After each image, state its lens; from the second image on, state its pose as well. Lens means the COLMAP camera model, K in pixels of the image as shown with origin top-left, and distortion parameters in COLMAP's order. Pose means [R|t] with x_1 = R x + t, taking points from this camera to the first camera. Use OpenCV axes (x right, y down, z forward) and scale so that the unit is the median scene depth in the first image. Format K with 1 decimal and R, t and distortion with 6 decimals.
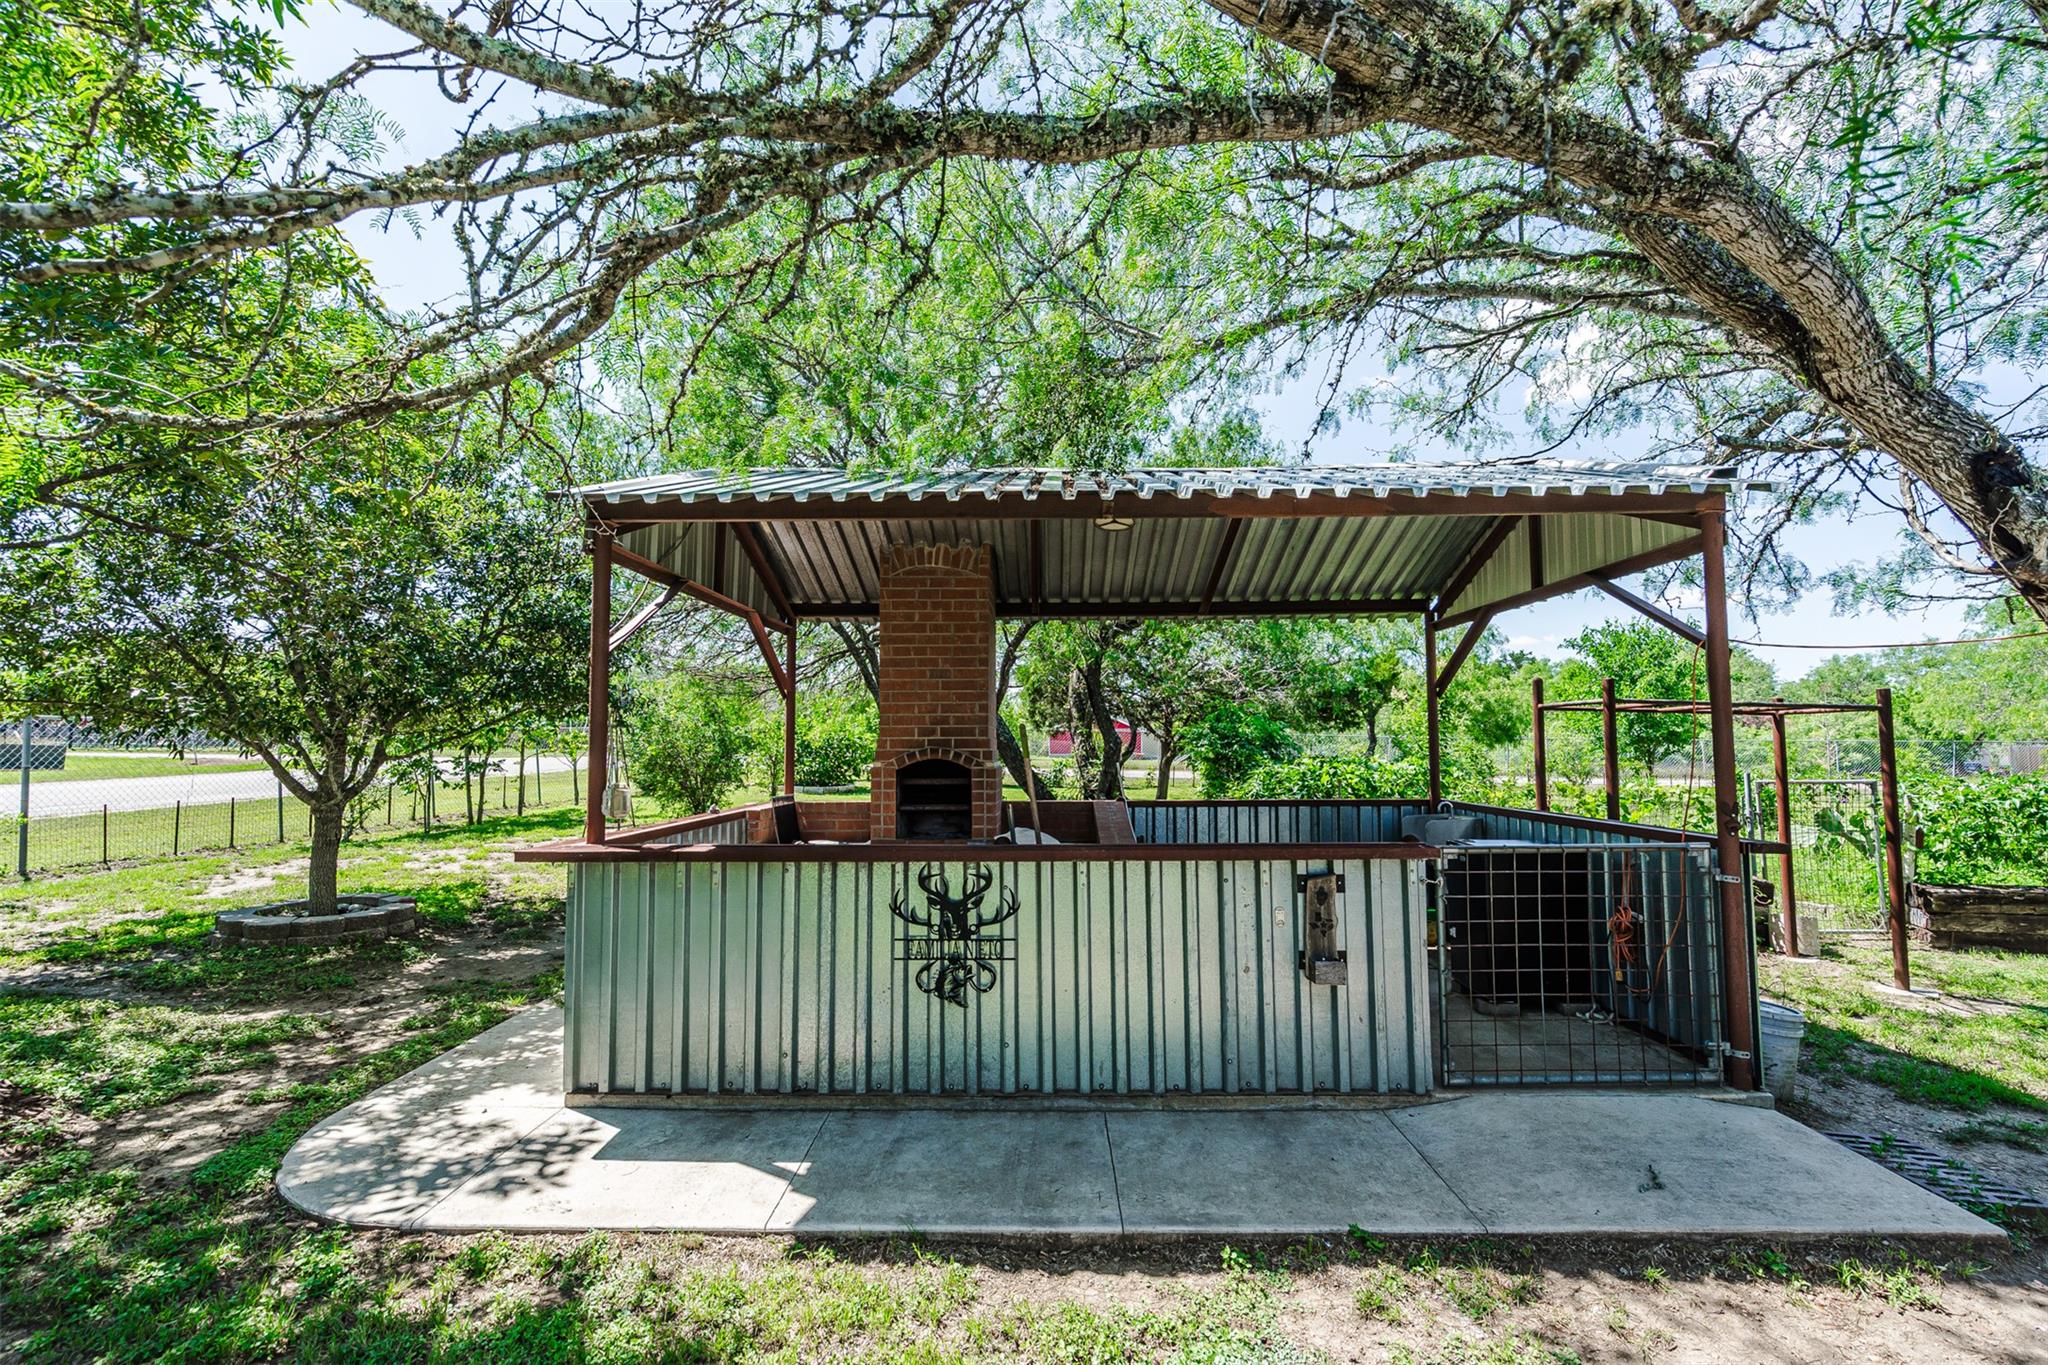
lens RADIAL K [[928.6, 0, 1024.0], [0, 928.6, 682.5], [0, 0, 1]] dist [-0.004698, -0.000003]
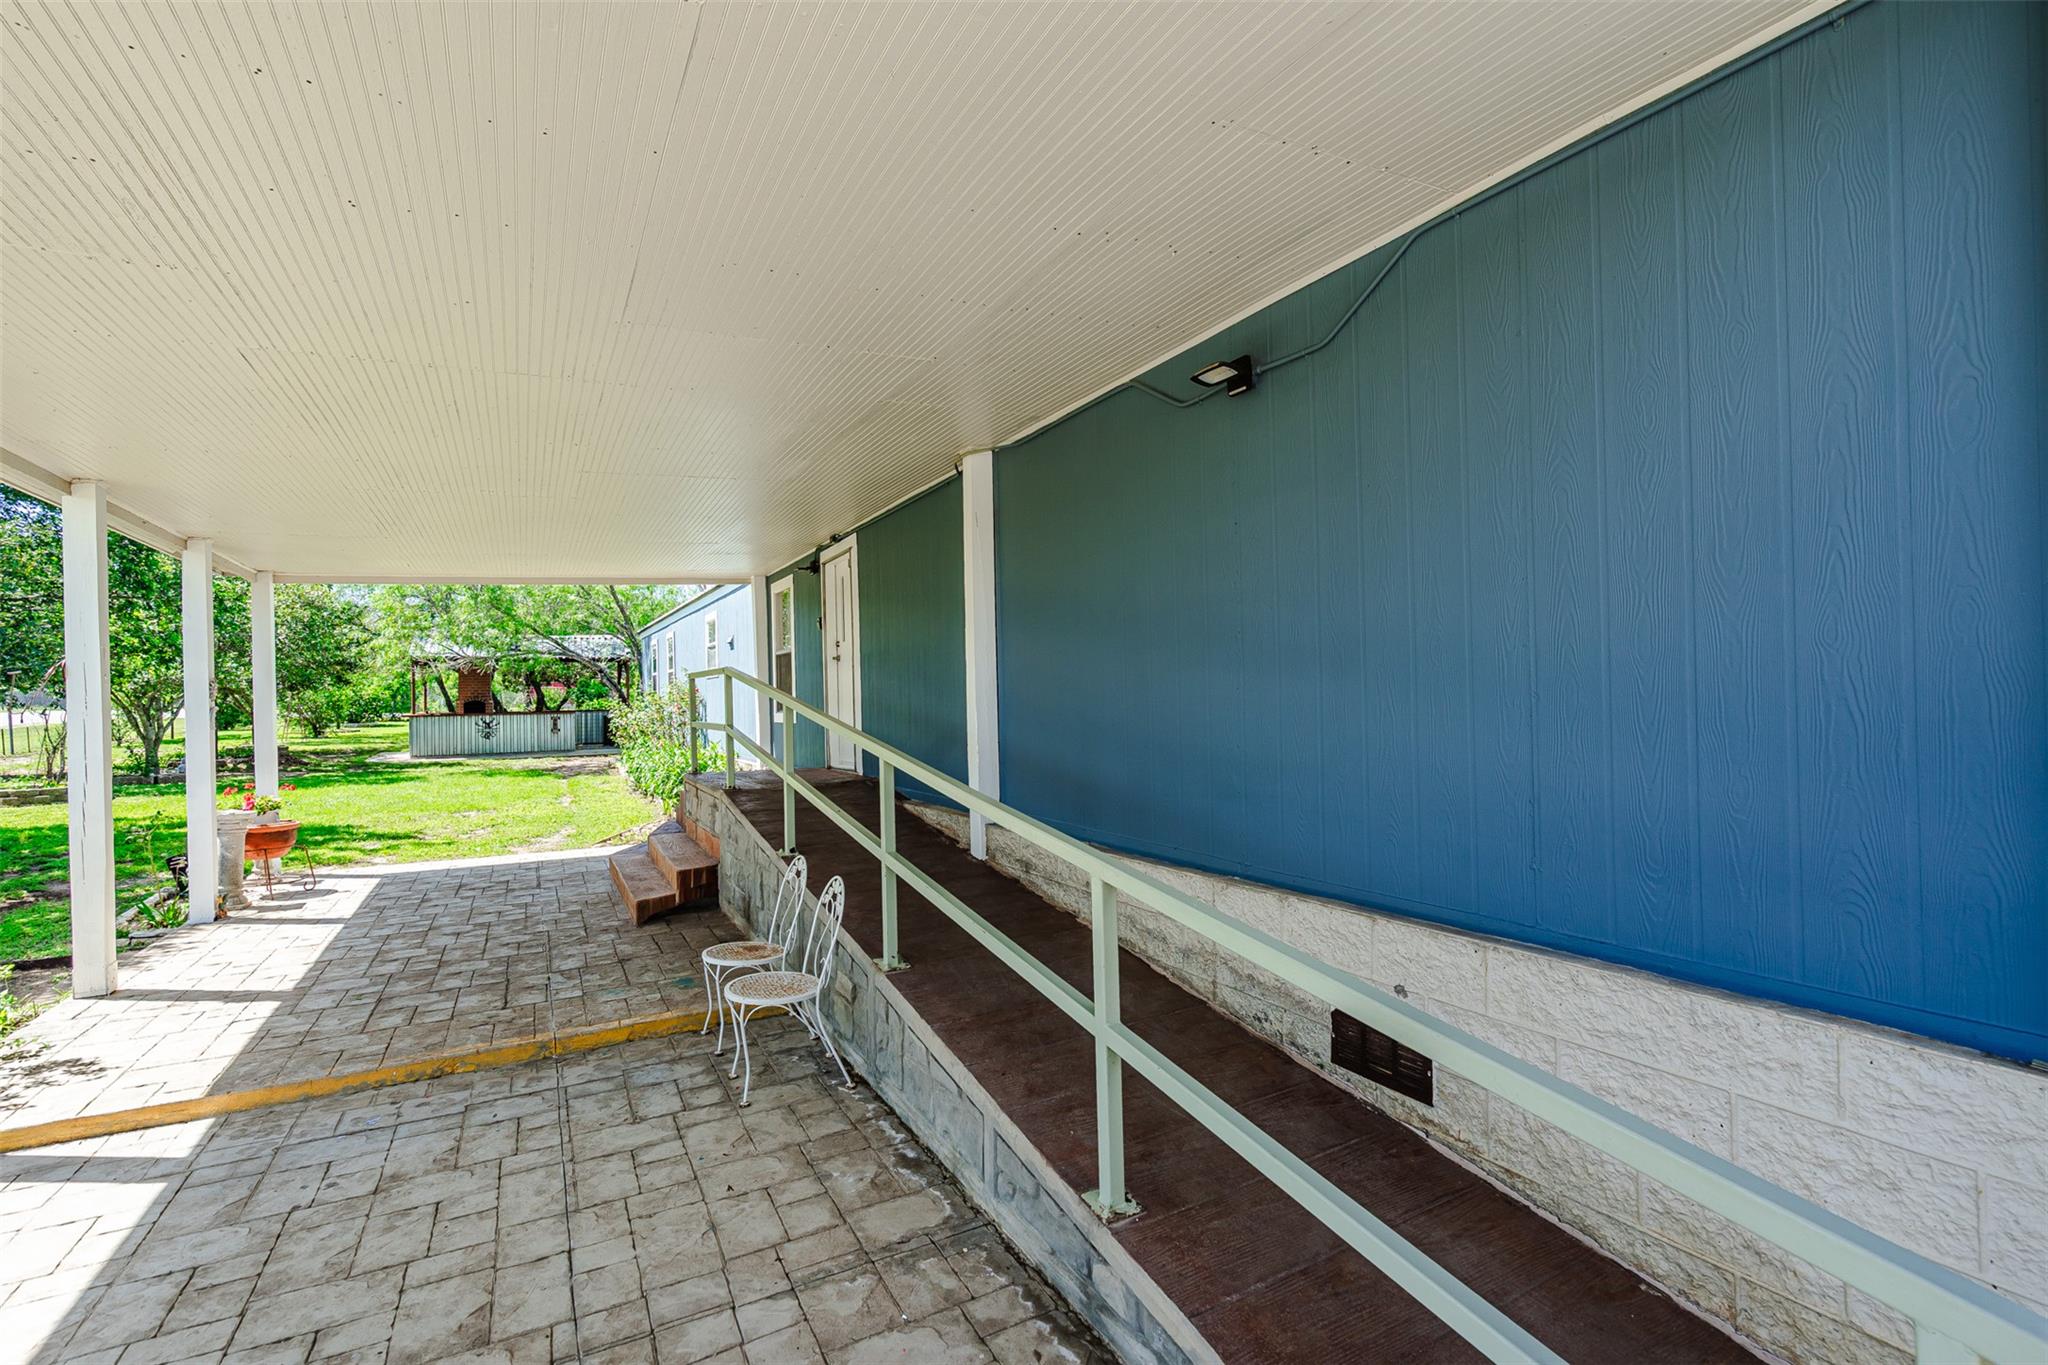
lens RADIAL K [[928.0, 0, 1040.0], [0, 928.0, 685.2], [0, 0, 1]] dist [-0.000591, 0.000940]
pose [[0.860949, -0.013356, 0.508515, -0.049235], [-0.012240, 0.998822, 0.046957, -0.355583], [-0.508543, -0.046652, 0.859772, -6.357580]]
